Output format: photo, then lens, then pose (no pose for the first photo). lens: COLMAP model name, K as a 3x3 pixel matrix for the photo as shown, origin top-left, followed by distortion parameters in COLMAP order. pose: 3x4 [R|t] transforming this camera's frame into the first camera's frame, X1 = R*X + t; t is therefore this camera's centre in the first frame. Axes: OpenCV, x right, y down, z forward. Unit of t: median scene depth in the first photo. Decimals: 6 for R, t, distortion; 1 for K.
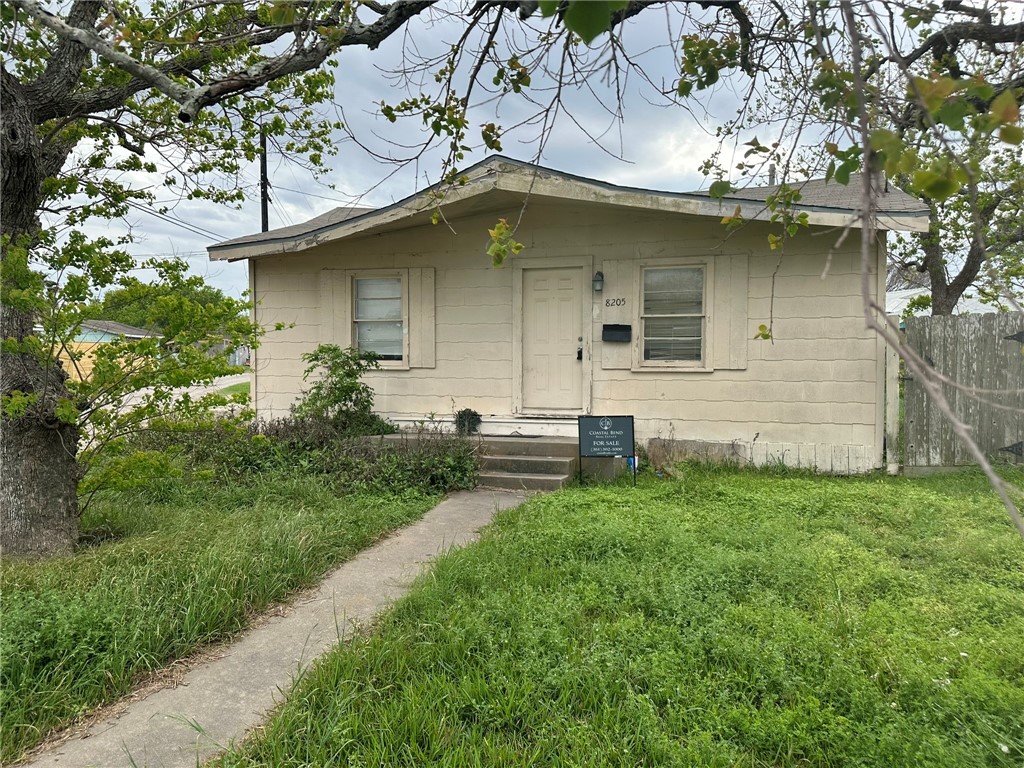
lens RADIAL K [[718.6, 0, 509.0], [0, 718.6, 382.1], [0, 0, 1]] dist [0.069694, -0.084671]
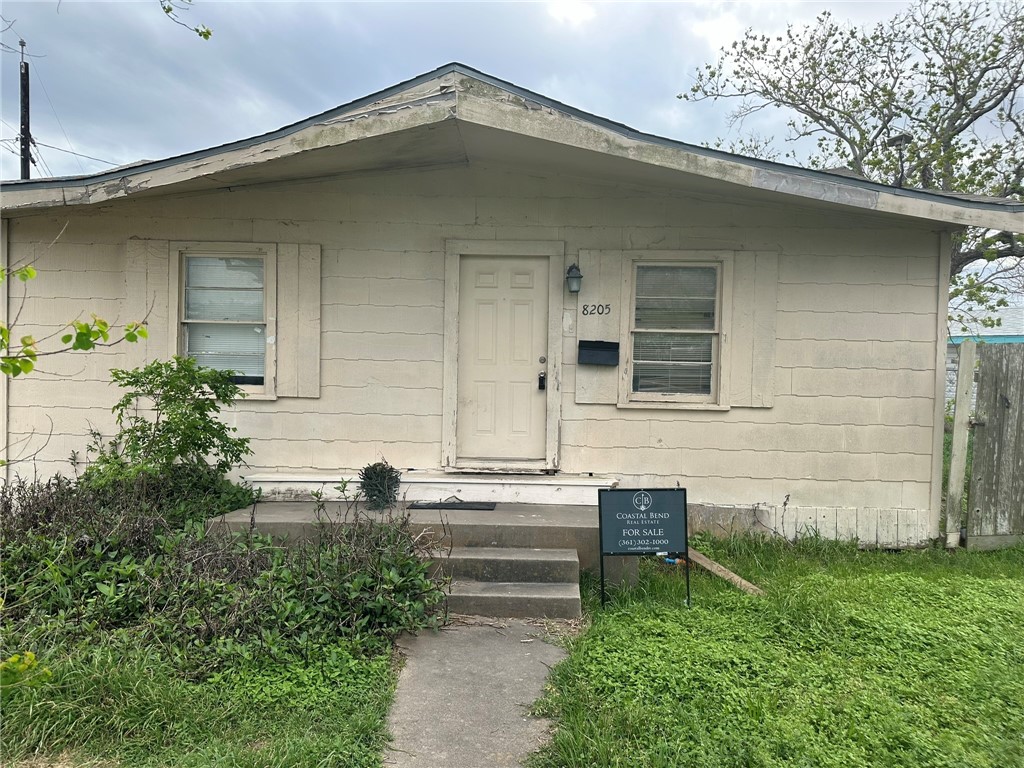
lens RADIAL K [[718.6, 0, 509.3], [0, 718.6, 388.3], [0, 0, 1]] dist [0.069694, -0.084671]
pose [[0.965061, 0.010671, 0.261809, -0.134274], [-0.010691, 0.999942, -0.001349, -0.036353], [-0.261808, -0.001498, 0.965119, 0.390610]]
